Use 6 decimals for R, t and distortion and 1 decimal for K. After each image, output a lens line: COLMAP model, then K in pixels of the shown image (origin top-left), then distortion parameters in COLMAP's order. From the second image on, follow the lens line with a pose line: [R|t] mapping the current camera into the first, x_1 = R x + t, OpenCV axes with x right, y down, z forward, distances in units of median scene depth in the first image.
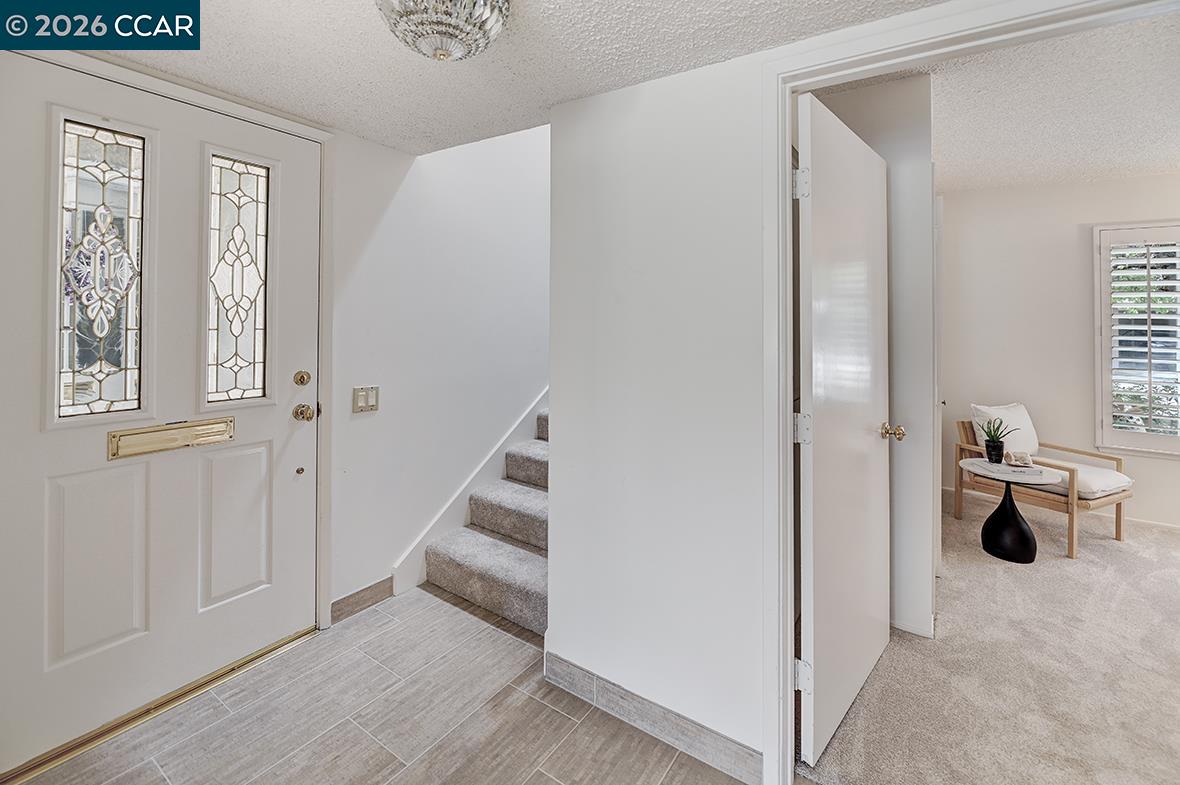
lens RADIAL K [[499.0, 0, 586.6], [0, 499.0, 332.0], [0, 0, 1]] dist [-0.004400, -0.000784]
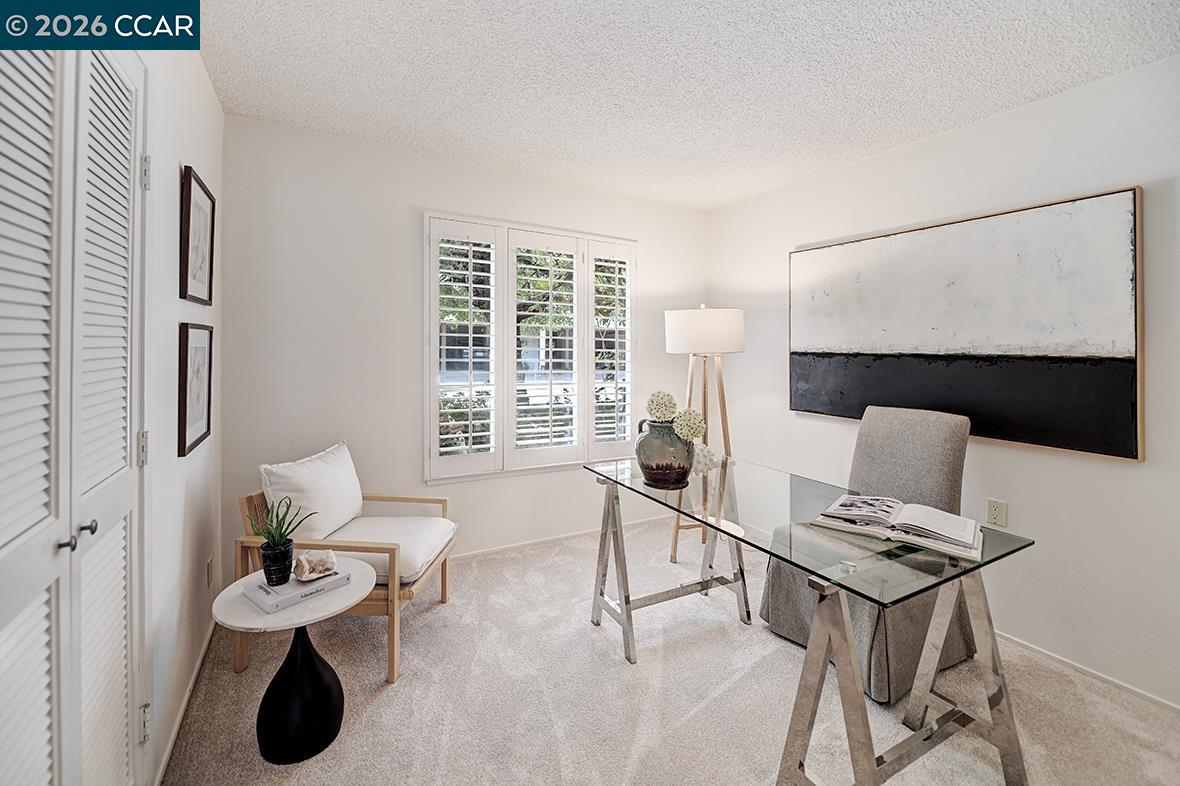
lens RADIAL K [[499.0, 0, 586.6], [0, 499.0, 332.5], [0, 0, 1]] dist [-0.004400, -0.000784]
pose [[0.461551, 0.008636, 0.887072, 0.489320], [0.000289, 0.999951, -0.009886, -0.004961], [-0.887114, 0.004819, 0.461526, 0.446850]]
